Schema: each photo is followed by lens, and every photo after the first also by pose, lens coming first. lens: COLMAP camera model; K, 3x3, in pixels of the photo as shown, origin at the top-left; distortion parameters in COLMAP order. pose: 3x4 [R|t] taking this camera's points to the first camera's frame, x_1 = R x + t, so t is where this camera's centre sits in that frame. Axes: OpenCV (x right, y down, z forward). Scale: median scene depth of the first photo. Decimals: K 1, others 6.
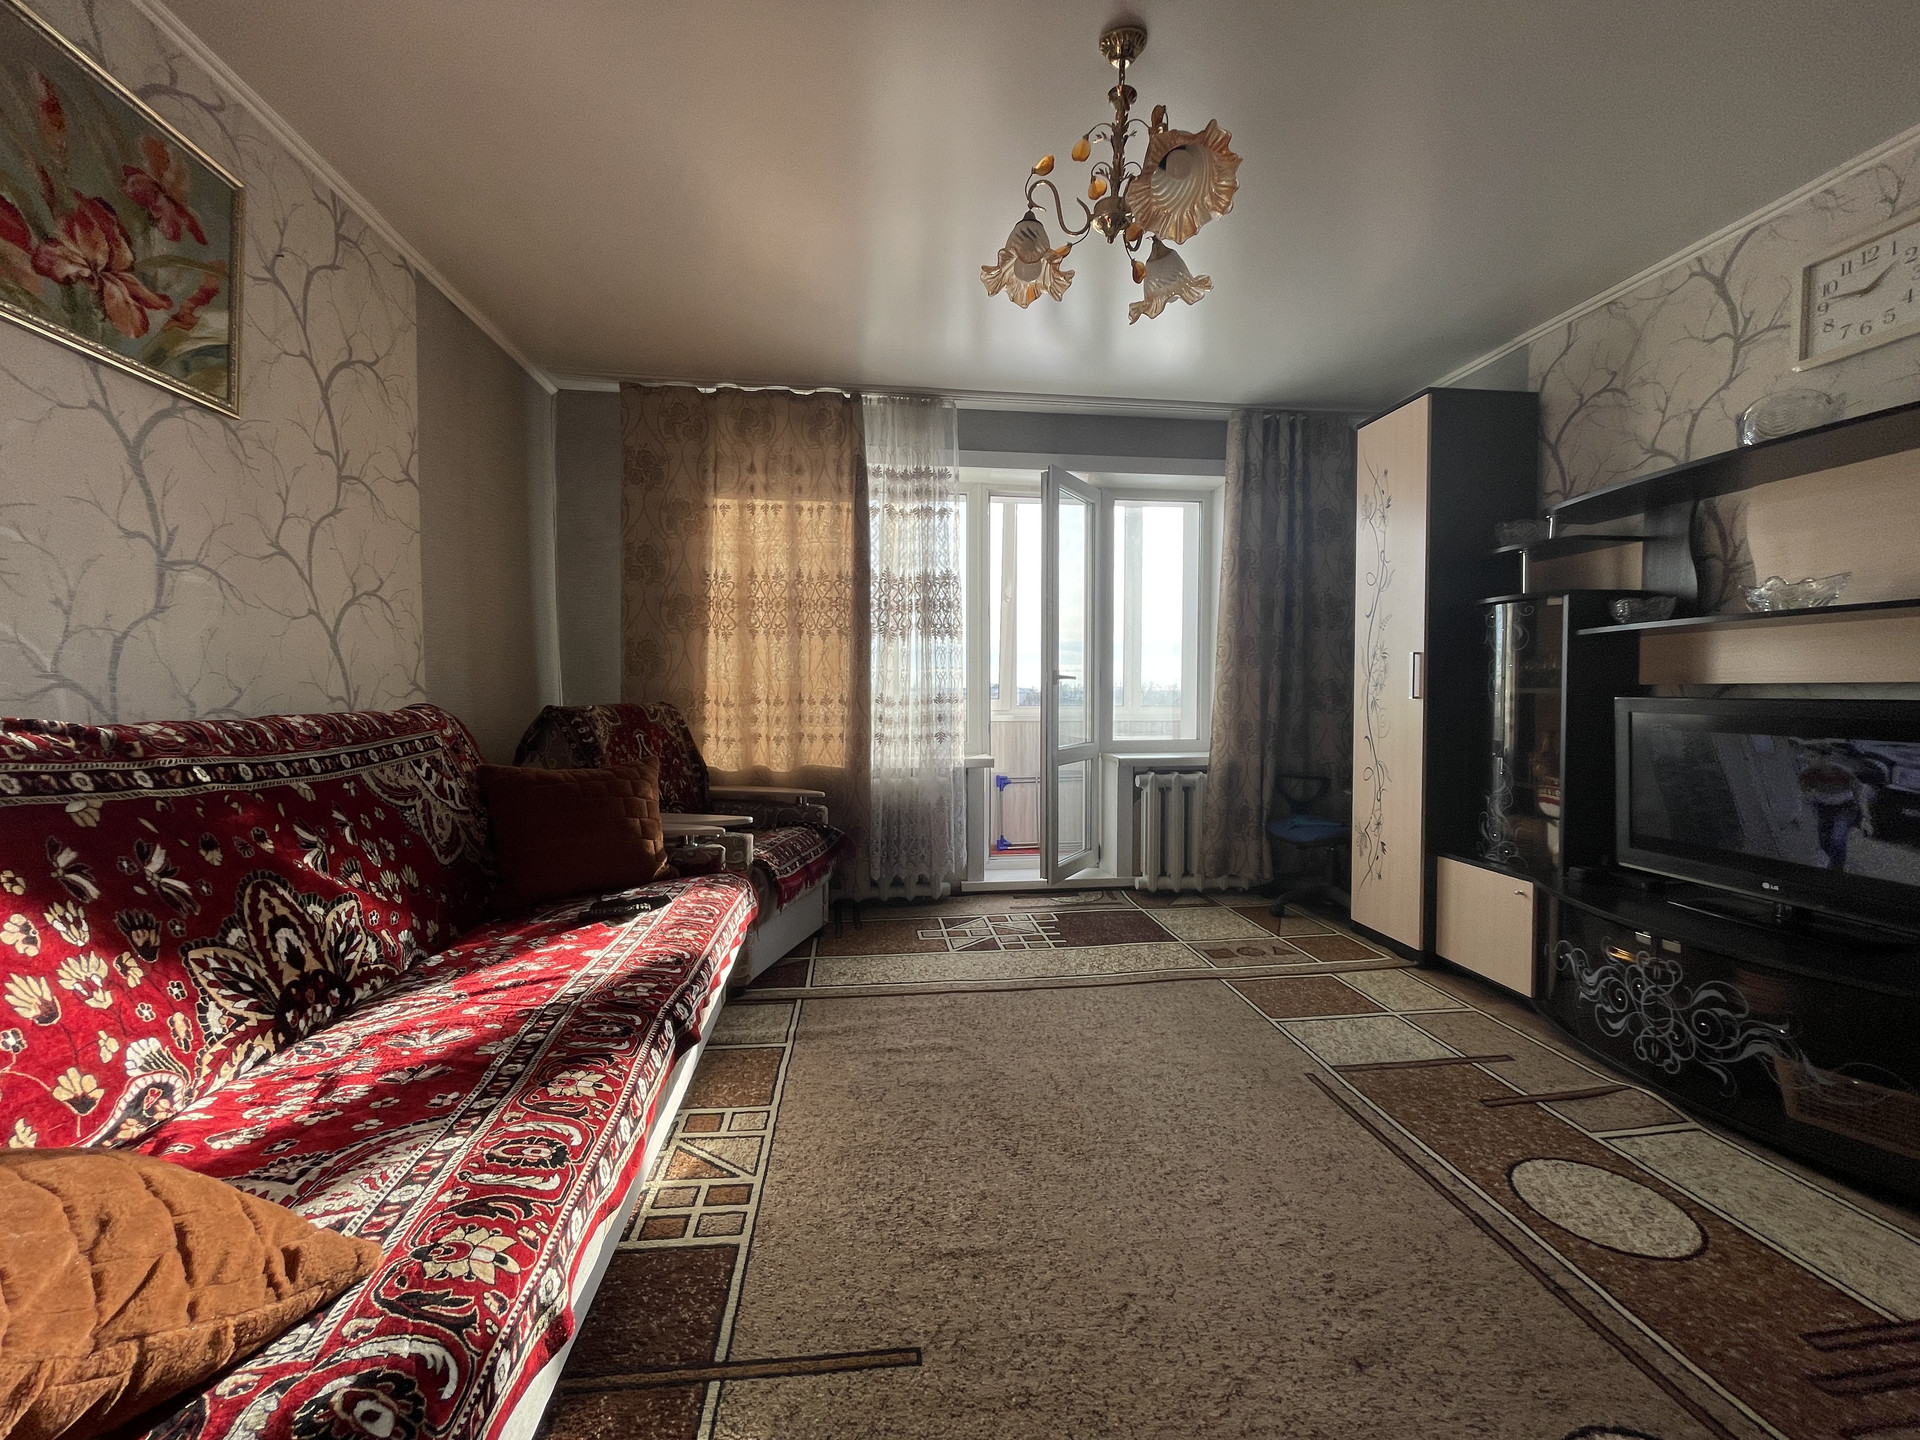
lens RADIAL K [[774.4, 0, 956.9], [0, 774.4, 715.5], [0, 0, 1]] dist [-0.000831, -0.000353]
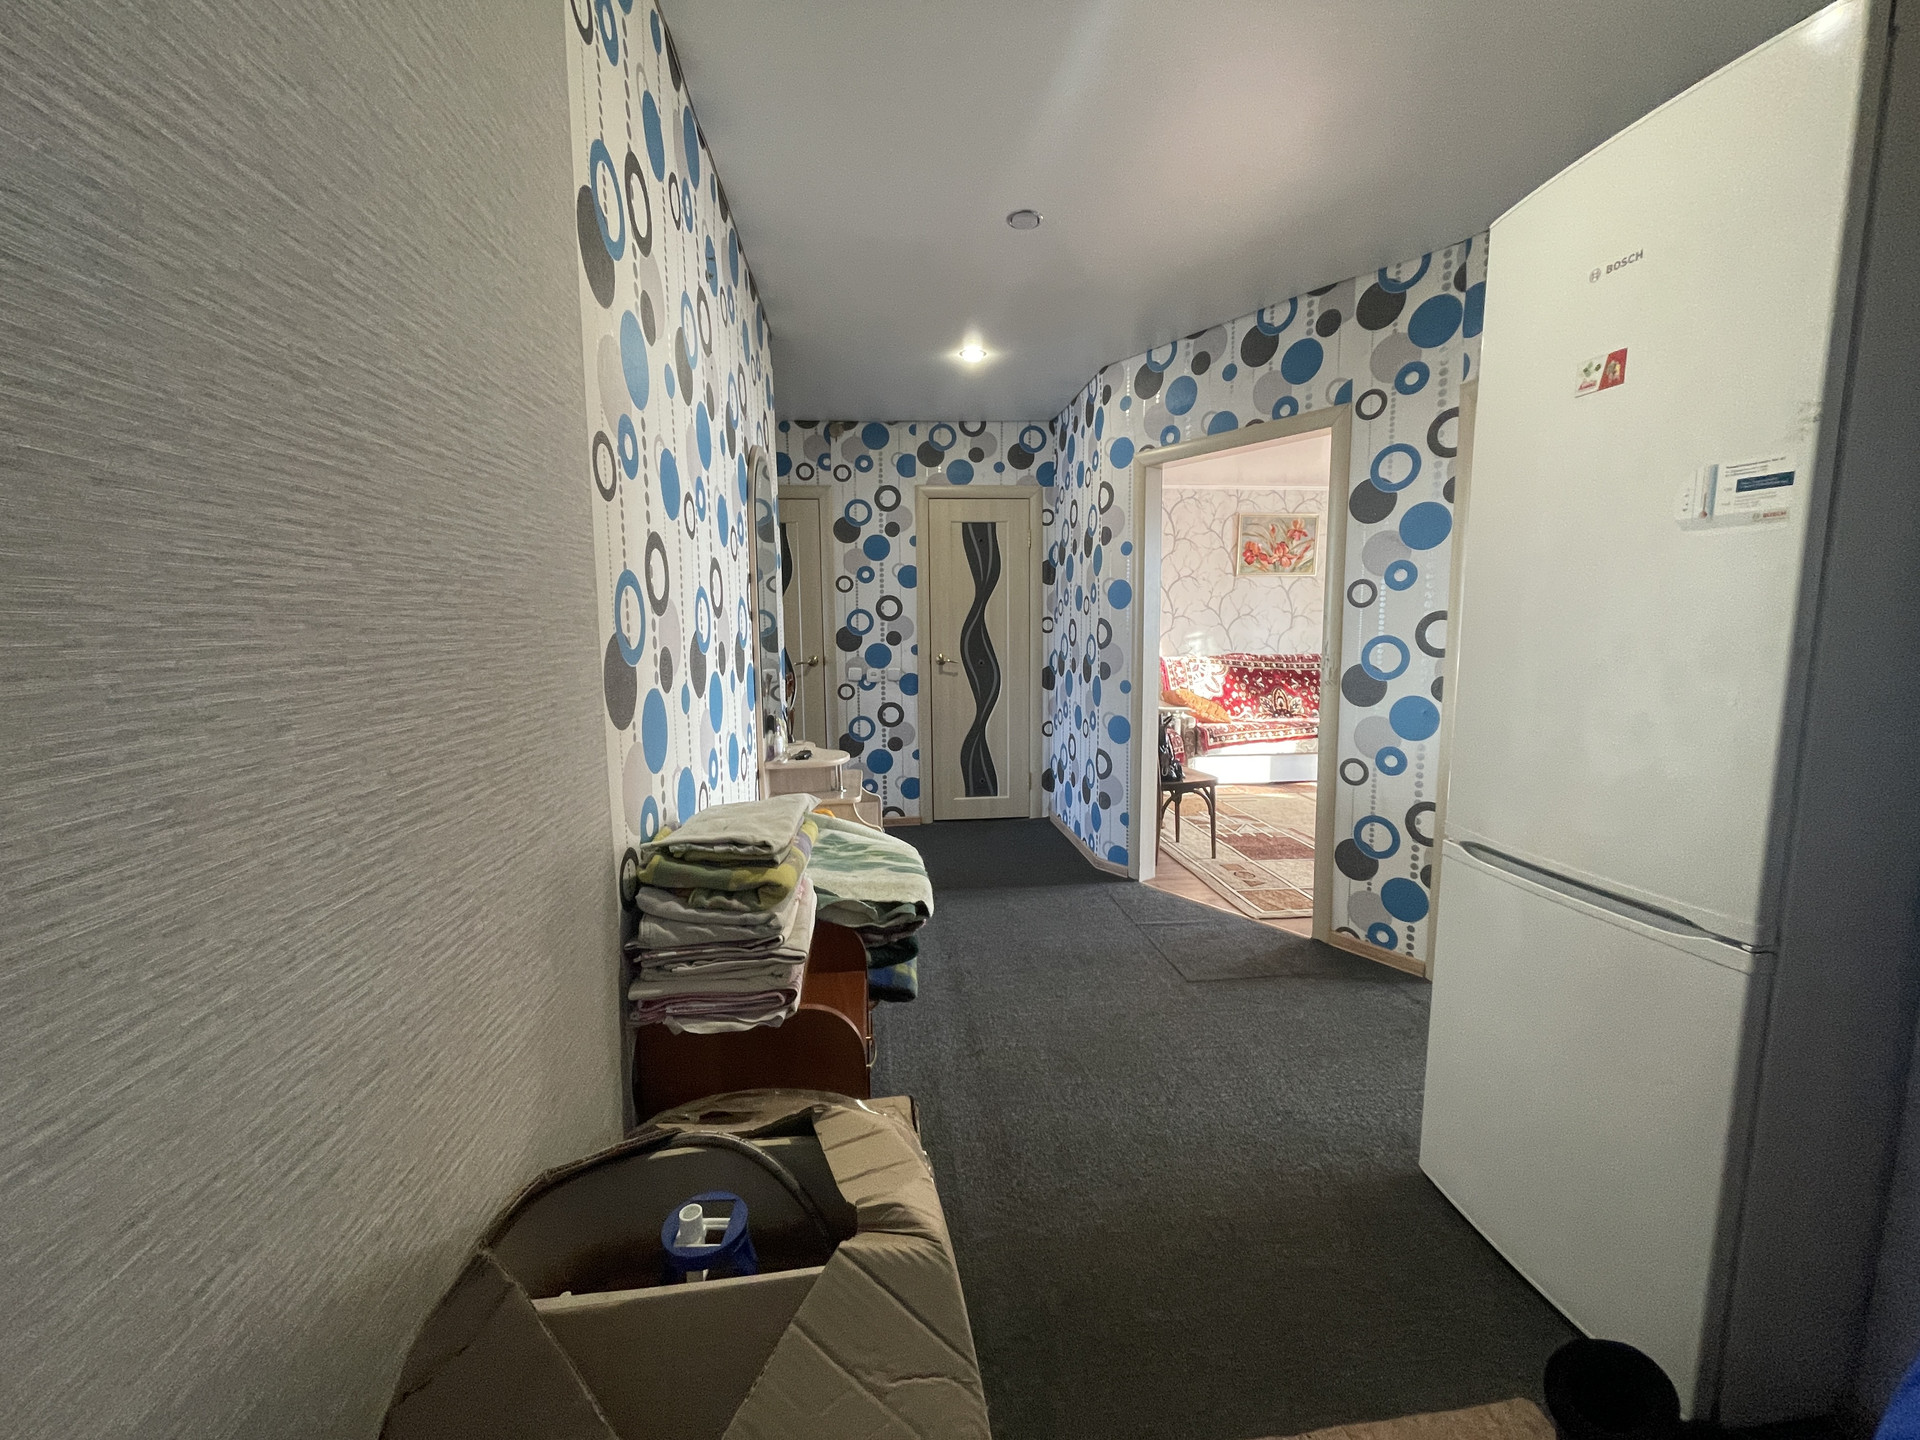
lens RADIAL K [[774.4, 0, 955.2], [0, 774.4, 720.4], [0, 0, 1]] dist [-0.000831, -0.000353]
pose [[0.001610, 0.121911, -0.992540, 2.377986], [-0.023705, 0.992267, 0.121839, -0.077890], [0.999718, 0.023332, 0.004488, -0.629672]]
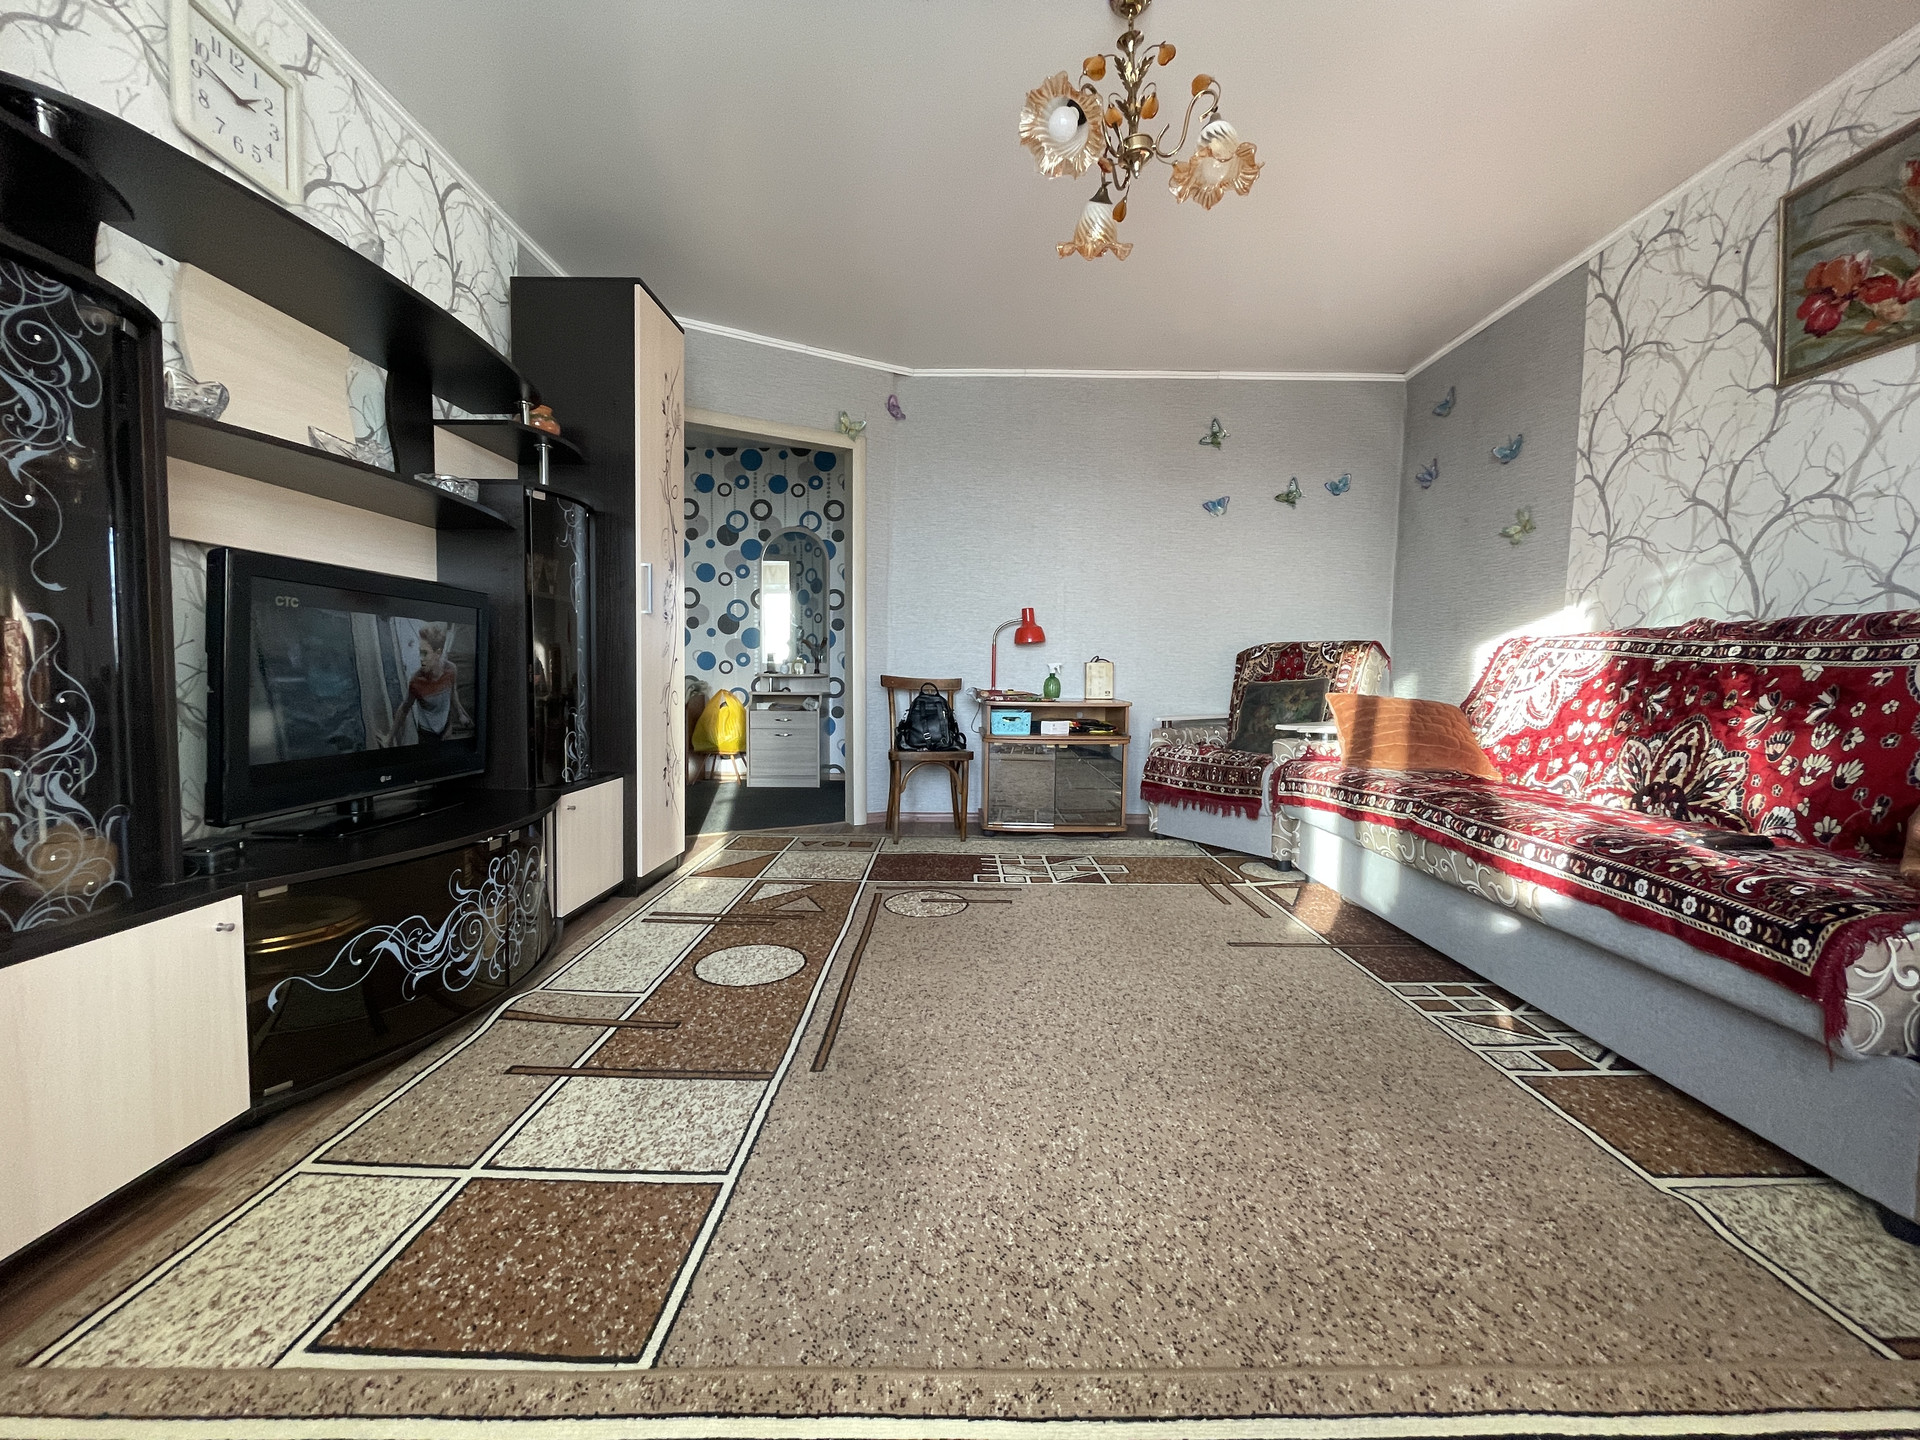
lens RADIAL K [[774.4, 0, 954.6], [0, 774.4, 716.5], [0, 0, 1]] dist [-0.000831, -0.000353]
pose [[-0.992840, -0.019935, 0.117773, 0.229546], [-0.009572, 0.996082, 0.087910, 0.050918], [-0.119064, 0.086153, -0.989142, 1.624237]]
